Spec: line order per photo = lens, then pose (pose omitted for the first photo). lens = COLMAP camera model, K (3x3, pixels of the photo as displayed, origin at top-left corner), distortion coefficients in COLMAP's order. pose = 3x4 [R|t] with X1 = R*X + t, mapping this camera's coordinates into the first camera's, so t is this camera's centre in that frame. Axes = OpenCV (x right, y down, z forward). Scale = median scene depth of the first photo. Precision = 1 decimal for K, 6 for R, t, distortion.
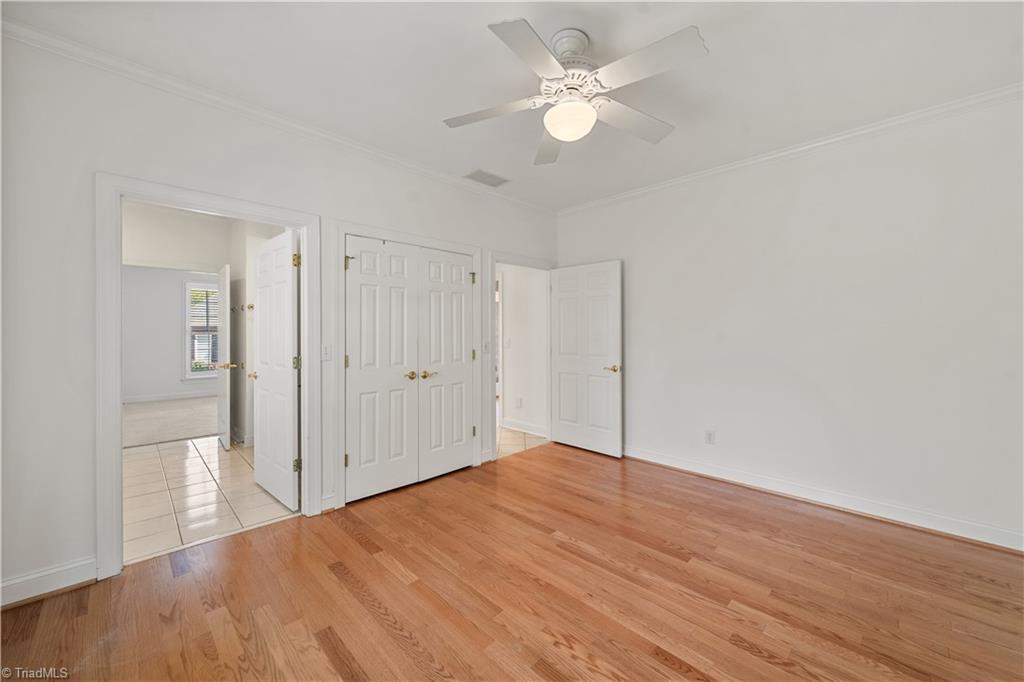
lens RADIAL K [[394.0, 0, 507.5], [0, 394.0, 338.2], [0, 0, 1]] dist [0.010703, -0.000063]
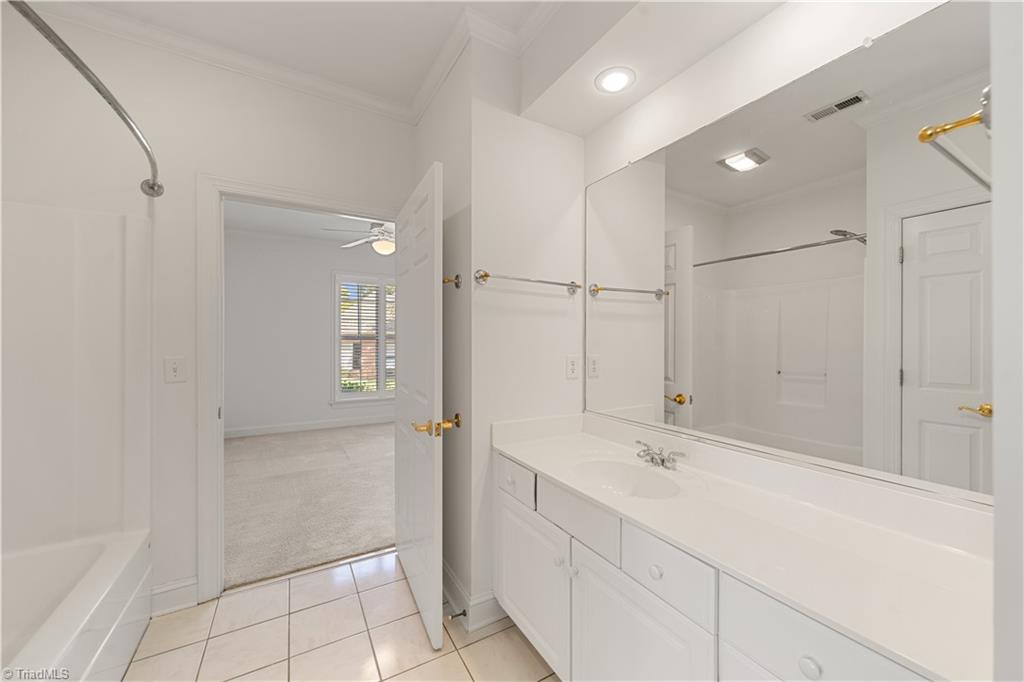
lens RADIAL K [[394.0, 0, 517.4], [0, 394.0, 341.3], [0, 0, 1]] dist [0.010703, -0.000063]
pose [[0.971349, -0.000168, -0.237656, -0.519144], [-0.000713, 0.999993, -0.003620, -0.012205], [0.237655, 0.003686, 0.971343, 0.620269]]
